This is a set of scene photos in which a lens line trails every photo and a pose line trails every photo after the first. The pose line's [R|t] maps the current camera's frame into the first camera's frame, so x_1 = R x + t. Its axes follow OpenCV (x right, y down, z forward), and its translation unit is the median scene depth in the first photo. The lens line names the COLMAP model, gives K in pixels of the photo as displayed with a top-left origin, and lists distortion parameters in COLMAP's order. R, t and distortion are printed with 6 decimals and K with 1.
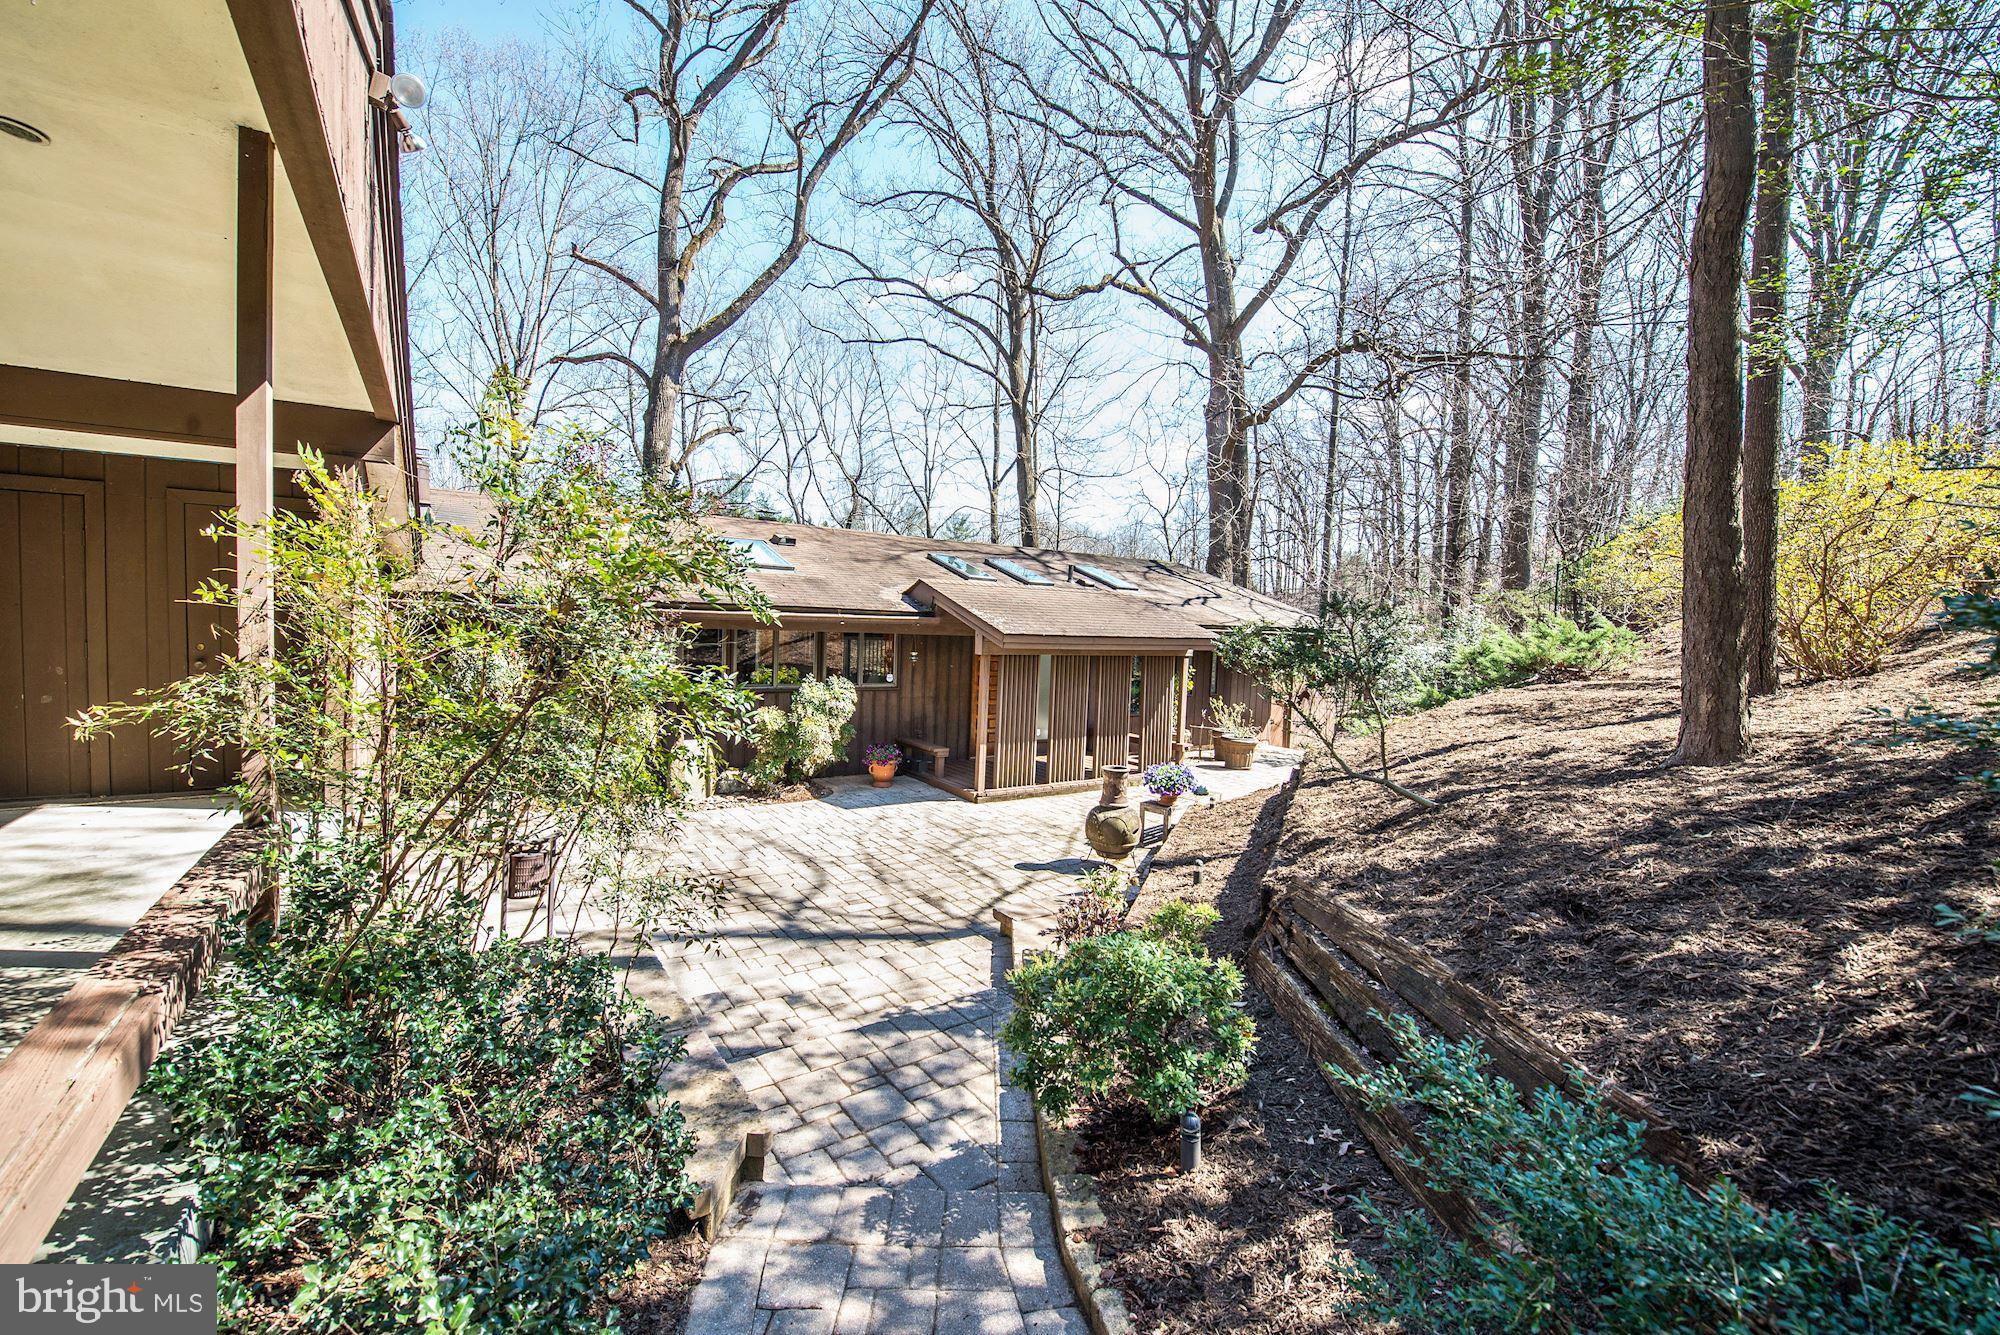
lens RADIAL K [[859.7, 0, 992.6], [0, 859.7, 665.2], [0, 0, 1]] dist [0.000201, -0.000456]
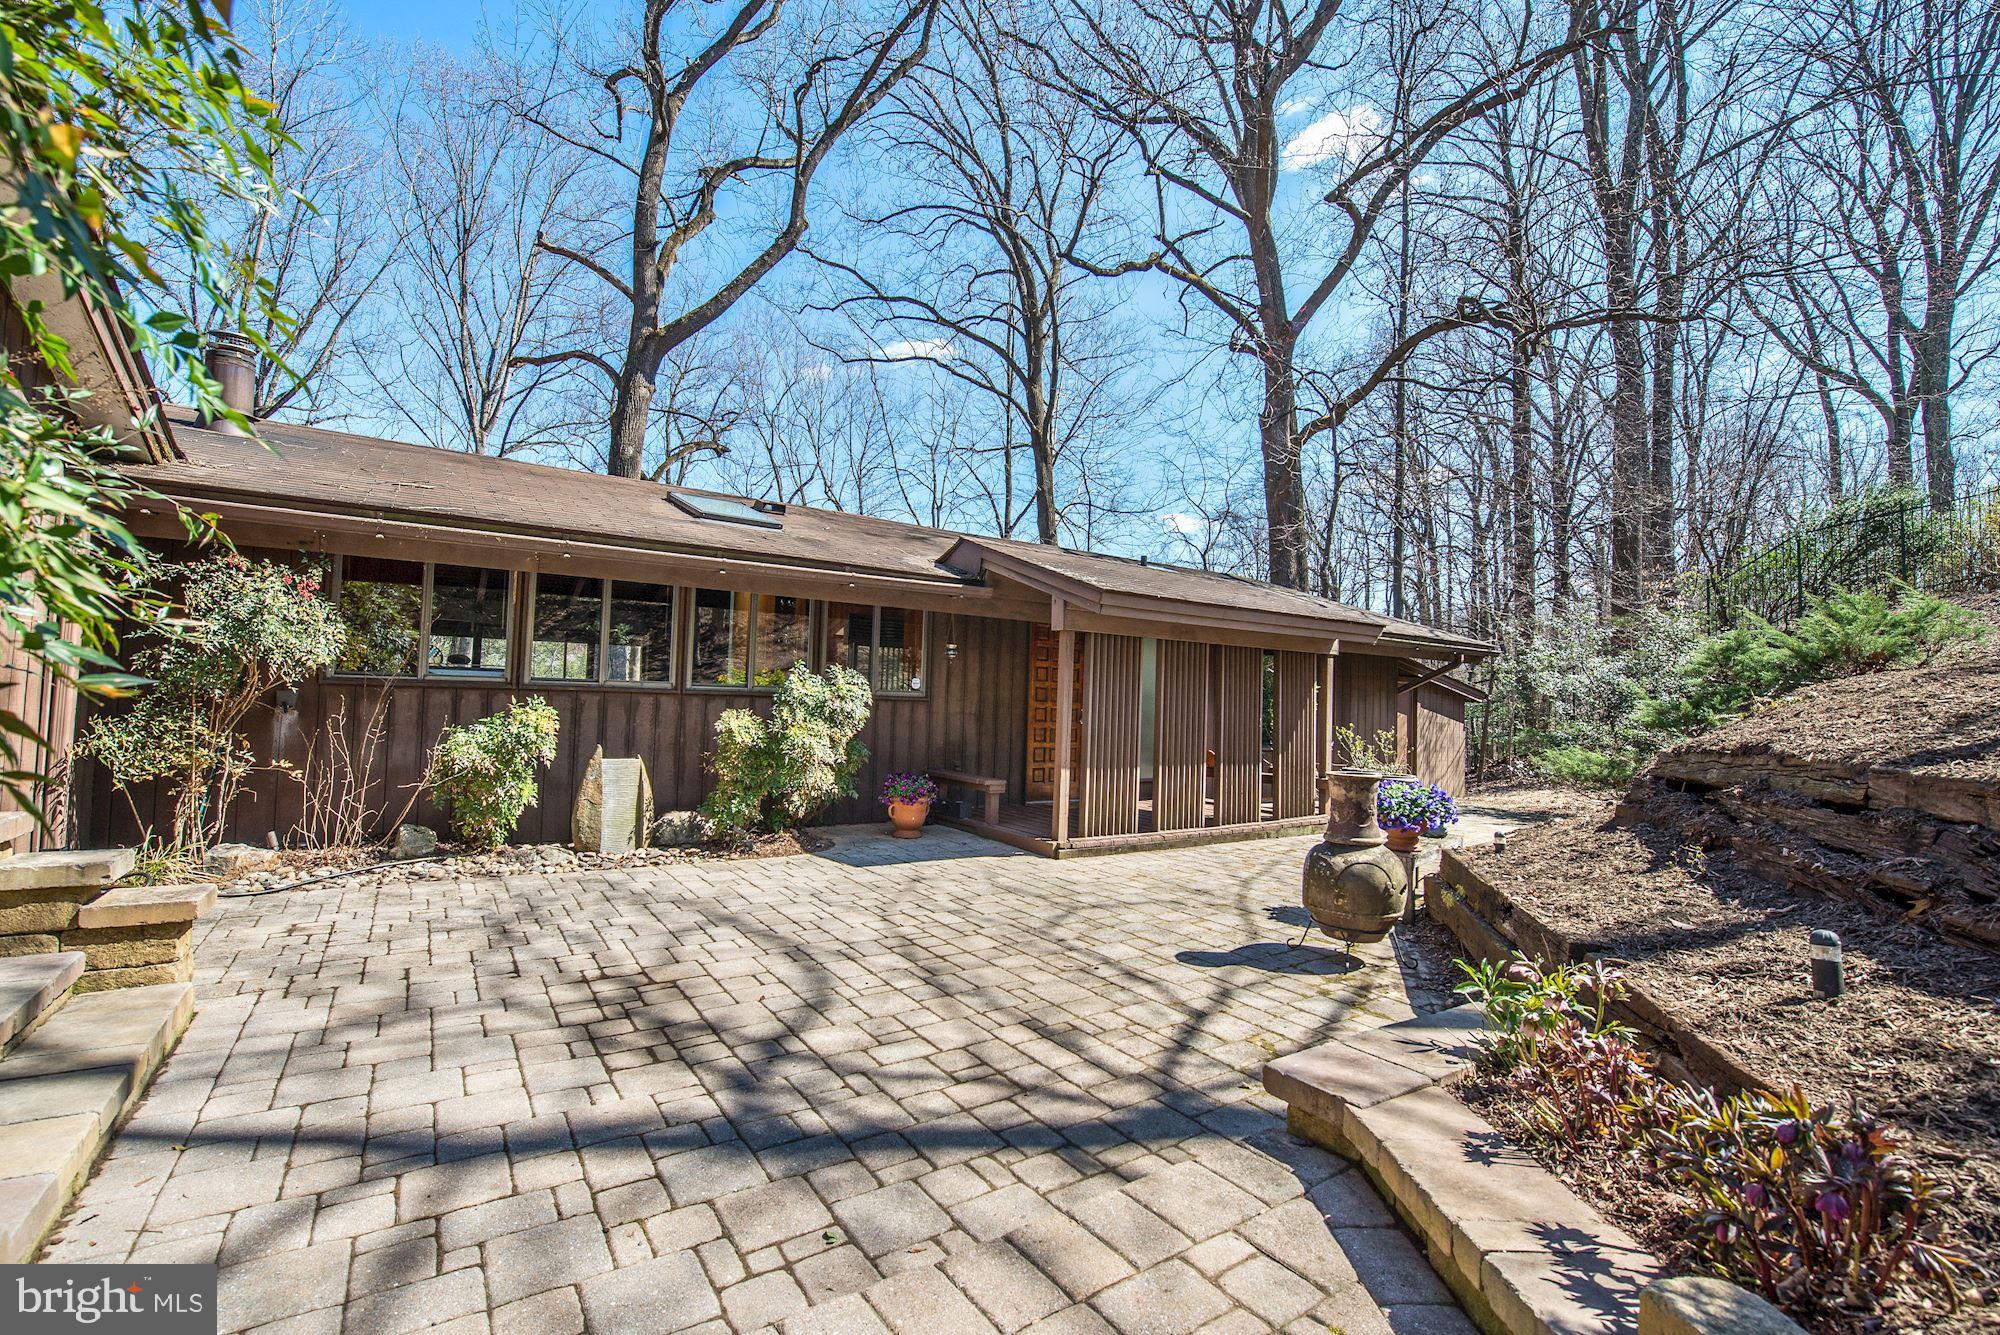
lens RADIAL K [[859.7, 0, 992.6], [0, 859.7, 665.2], [0, 0, 1]] dist [0.000201, -0.000456]
pose [[0.999941, -0.004323, 0.009988, -0.042429], [0.005304, 0.994944, -0.100293, 0.046590], [-0.009504, 0.100340, 0.994908, 0.199004]]
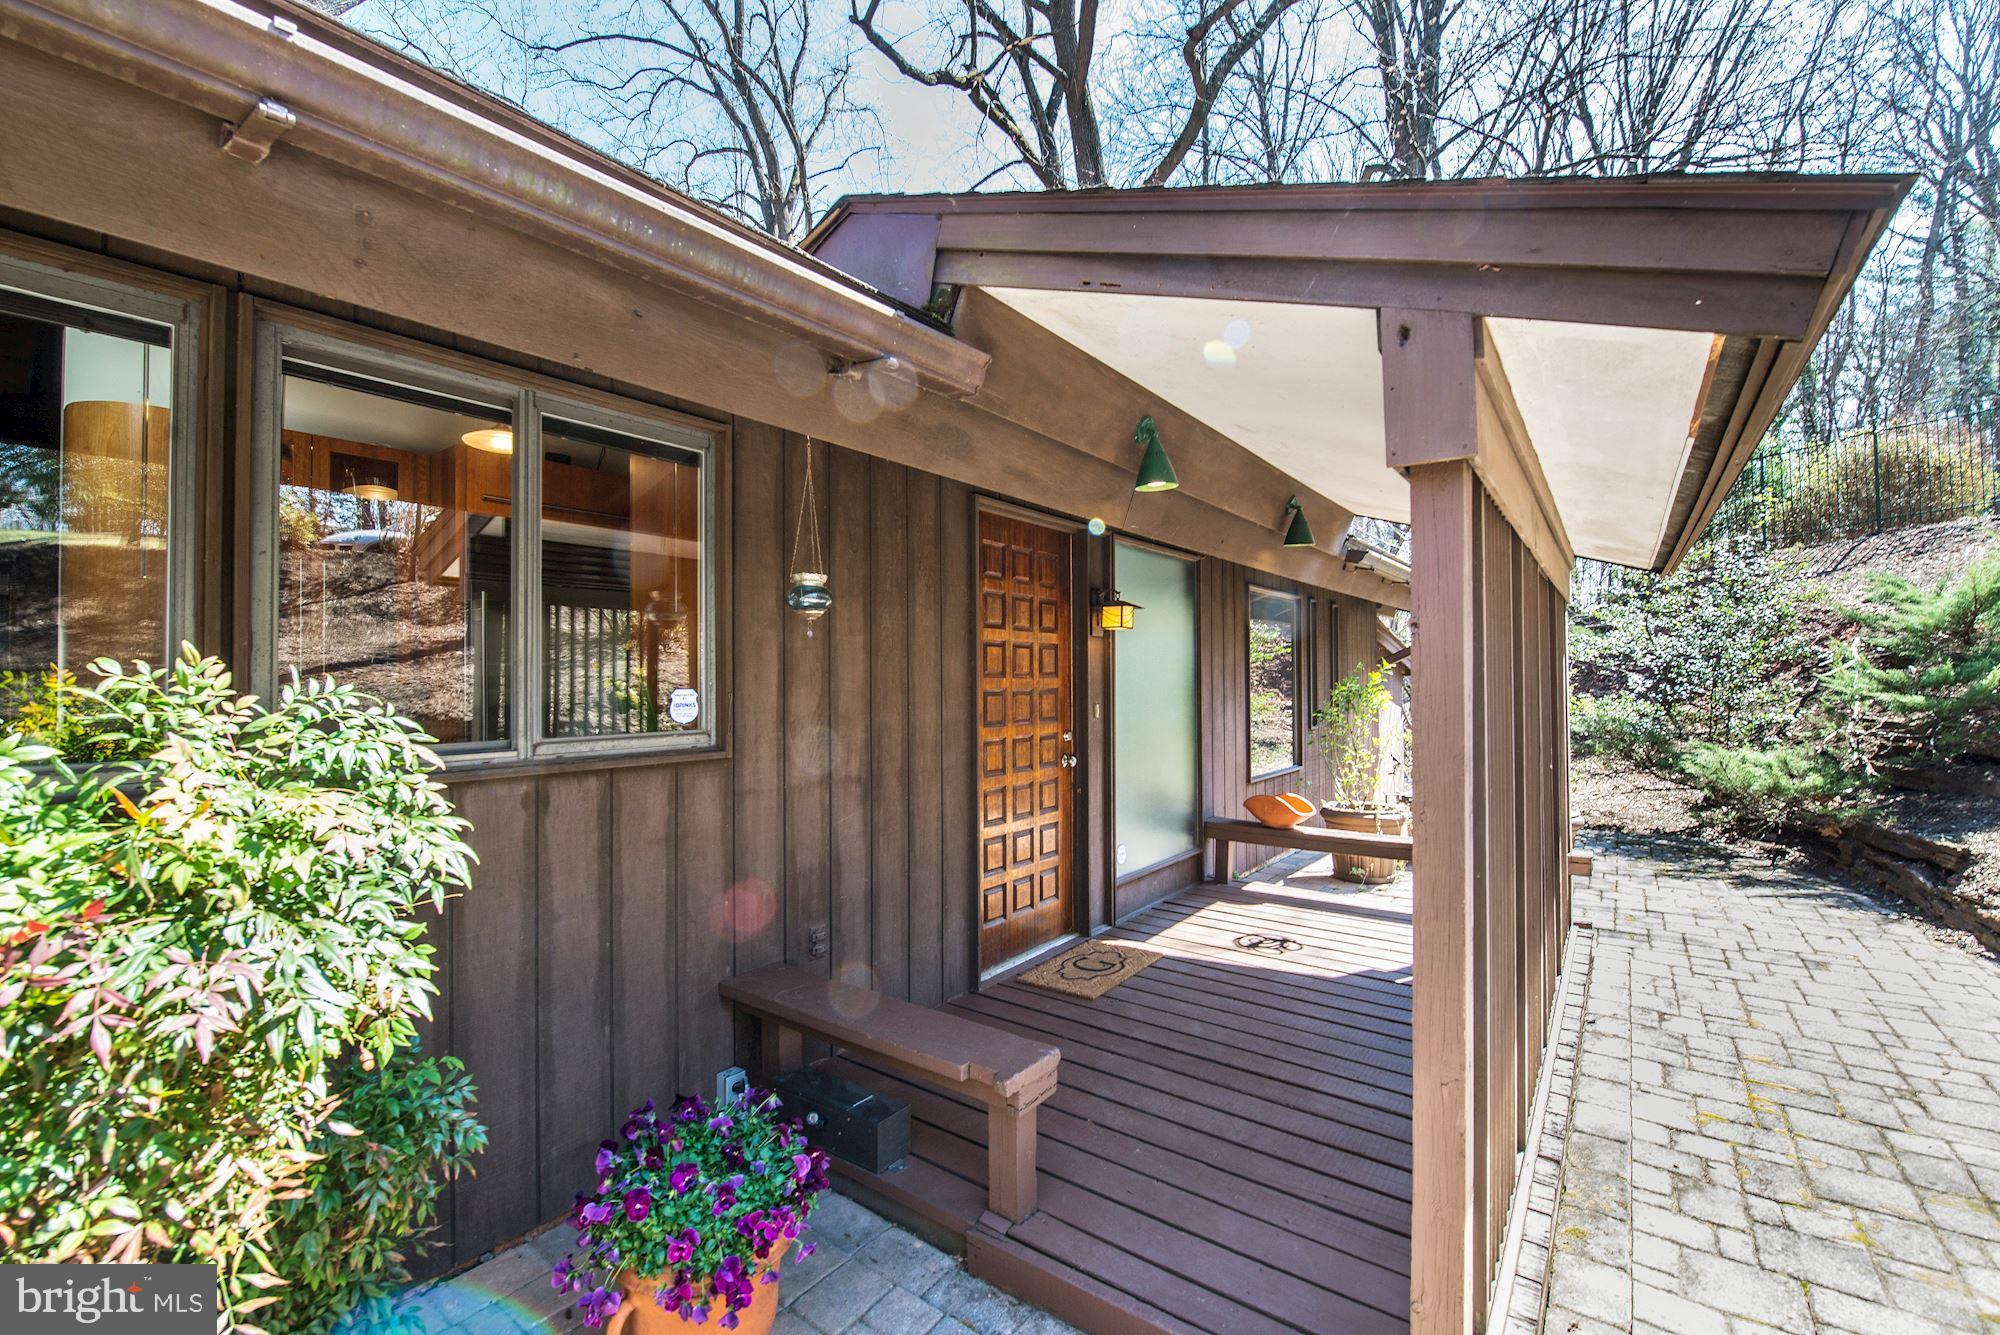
lens RADIAL K [[836.7, 0, 1000.0], [0, 836.7, 667.5], [0, 0, 1]] dist [-0.000298, -0.000007]
pose [[0.942381, -0.041126, 0.332003, -0.075643], [0.065151, 0.995975, -0.061556, 0.015221], [-0.328136, 0.079640, 0.941268, 0.514775]]
